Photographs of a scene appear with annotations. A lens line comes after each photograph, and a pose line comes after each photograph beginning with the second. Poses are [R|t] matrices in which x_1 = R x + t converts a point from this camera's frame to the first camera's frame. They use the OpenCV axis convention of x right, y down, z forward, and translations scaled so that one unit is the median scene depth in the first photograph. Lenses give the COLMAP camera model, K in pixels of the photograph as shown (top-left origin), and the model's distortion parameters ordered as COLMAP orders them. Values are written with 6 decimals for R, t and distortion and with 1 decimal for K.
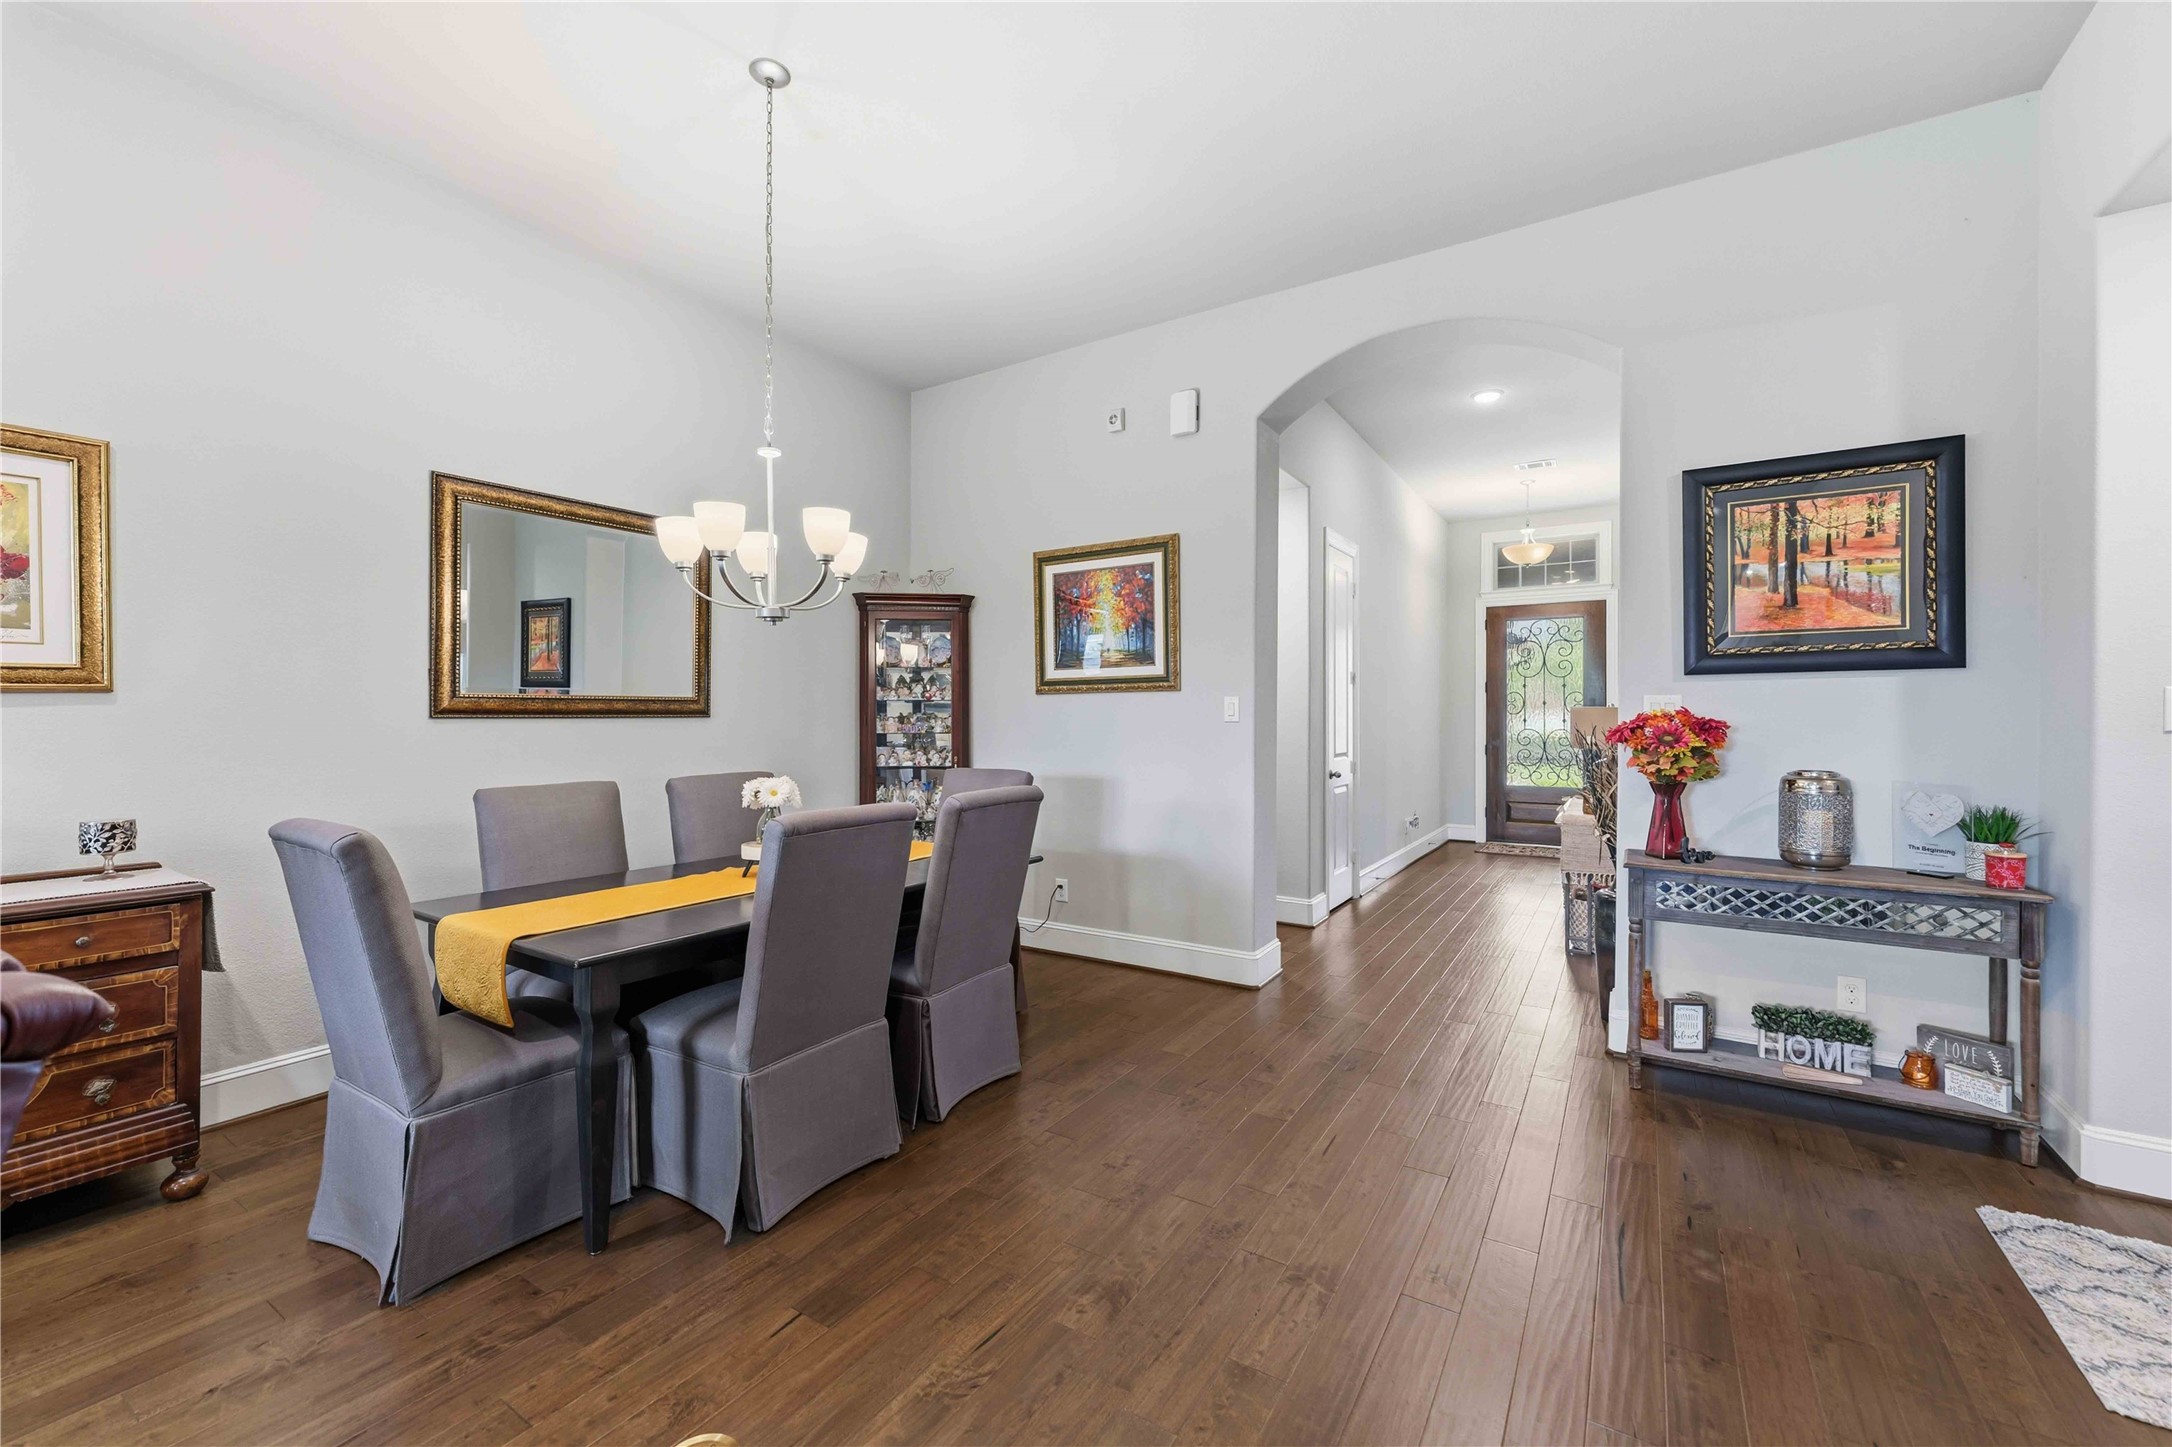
lens RADIAL K [[881.7, 0, 1079.2], [0, 881.7, 711.6], [0, 0, 1]] dist [-0.000493, -0.000073]
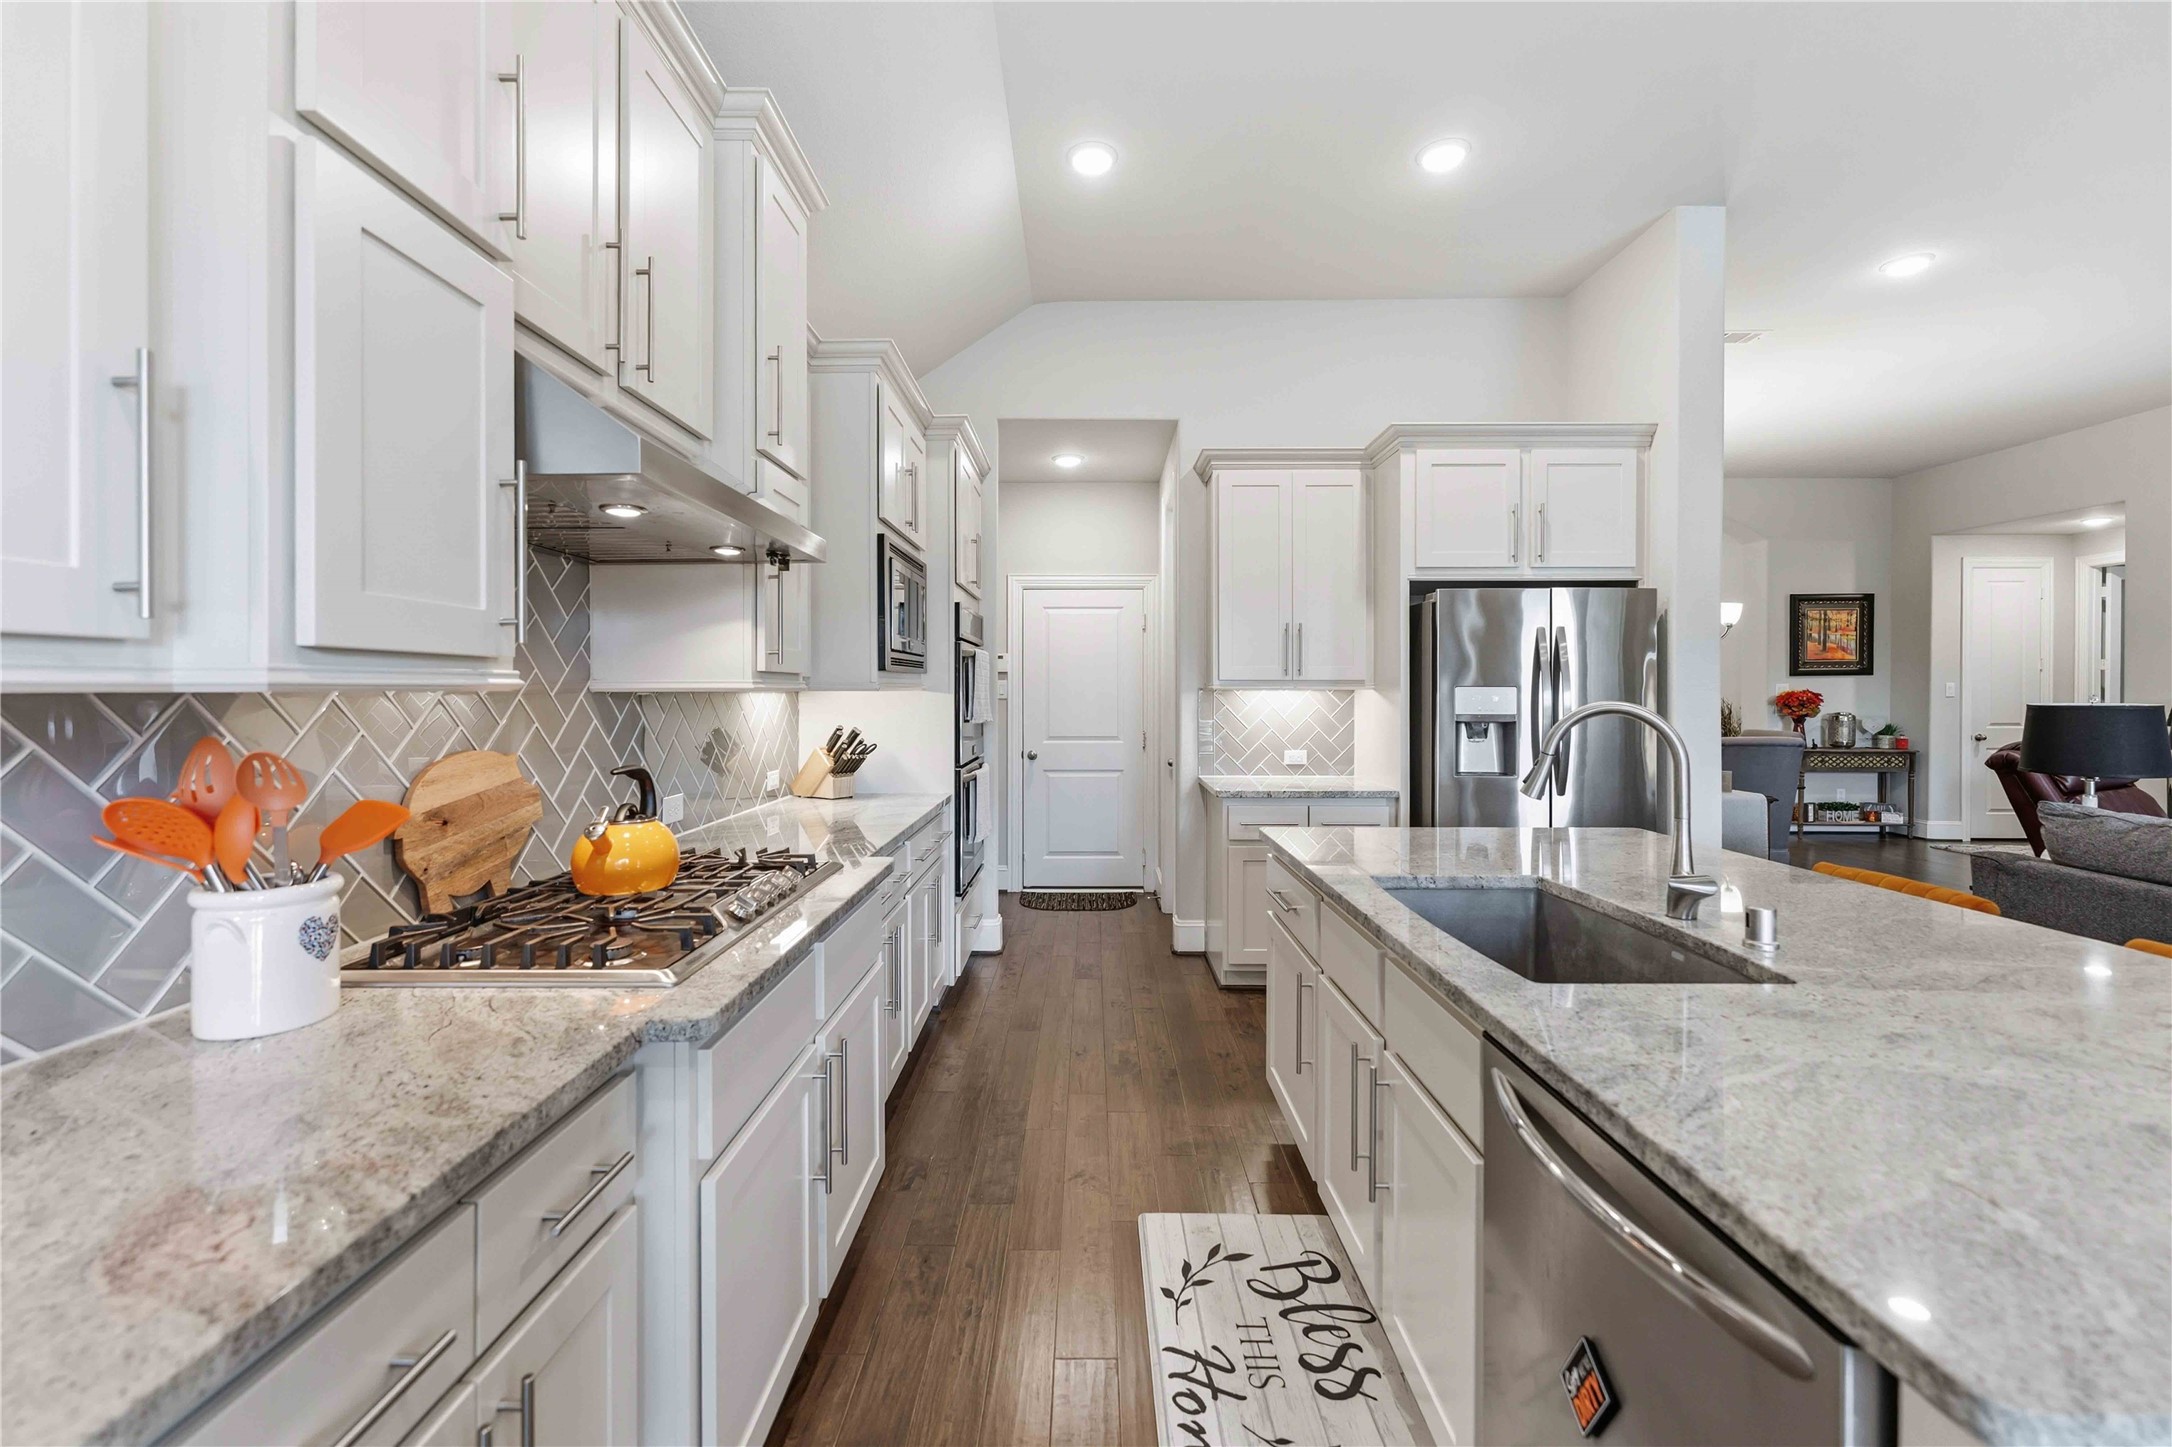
lens RADIAL K [[890.8, 0, 1083.5], [0, 890.8, 694.0], [0, 0, 1]] dist [0.000621, -0.000248]
pose [[0.841296, -0.004068, 0.540559, -1.833671], [0.000747, 0.999979, 0.006363, -0.005712], [-0.540574, -0.004949, 0.841282, -0.031230]]
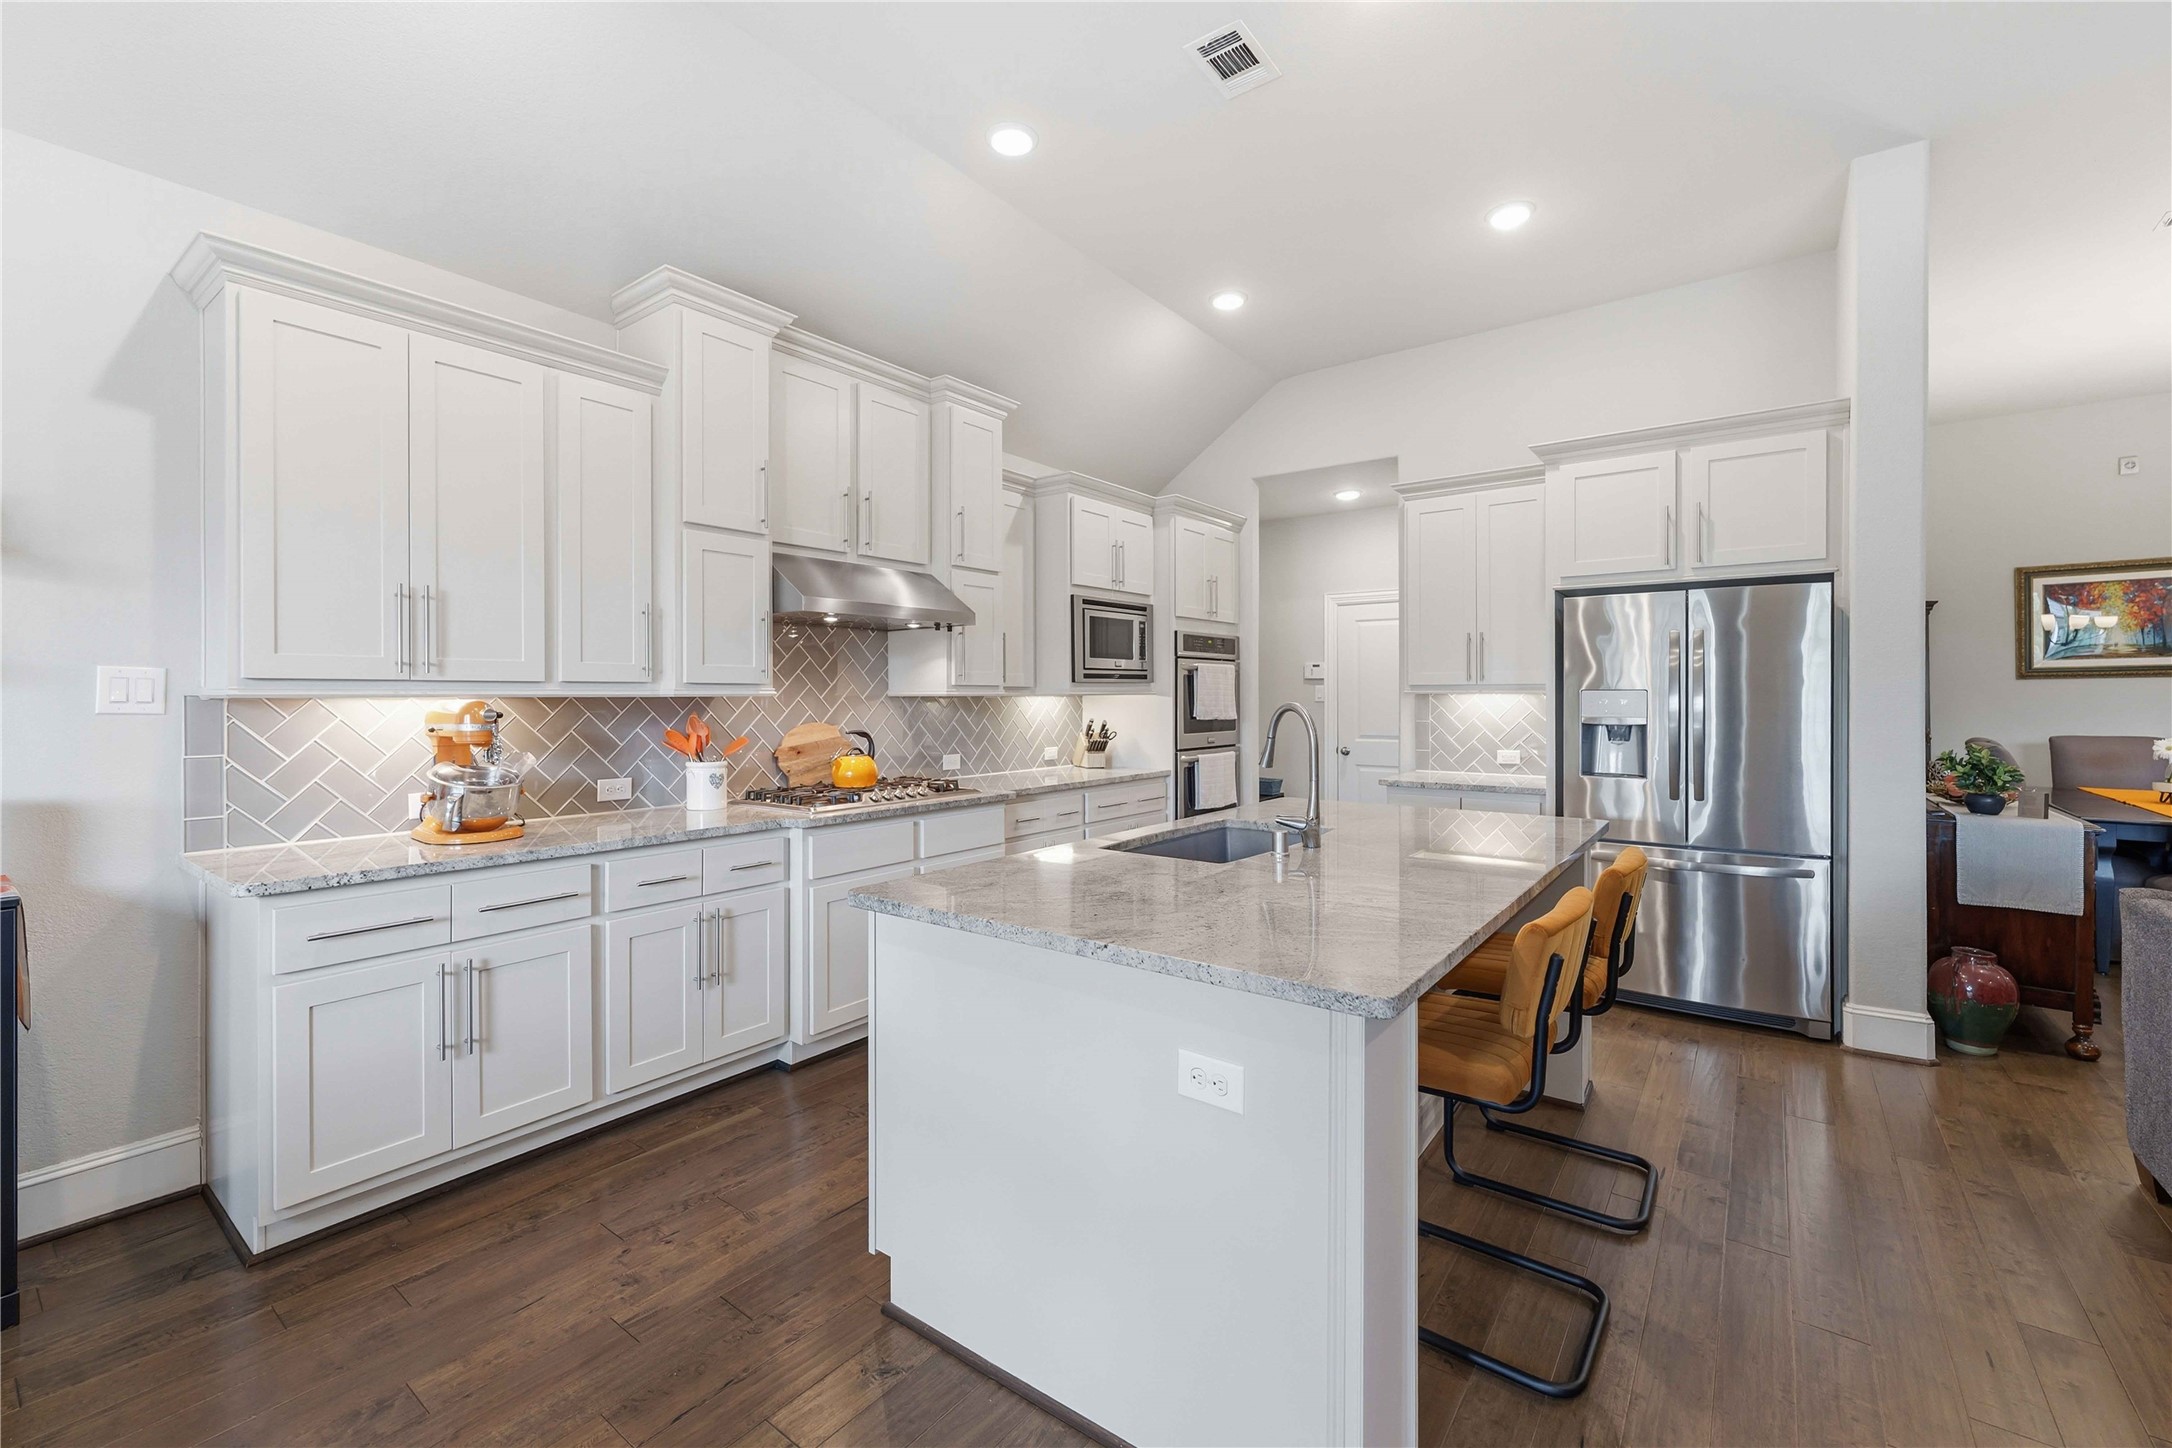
lens RADIAL K [[905.2, 0, 1080.1], [0, 905.2, 693.0], [0, 0, 1]] dist [-0.010100, 0.000190]
pose [[0.997250, -0.004635, -0.073968, -1.504975], [0.004621, 0.999989, -0.000361, -0.006136], [0.073969, 0.000018, 0.997261, -0.449046]]
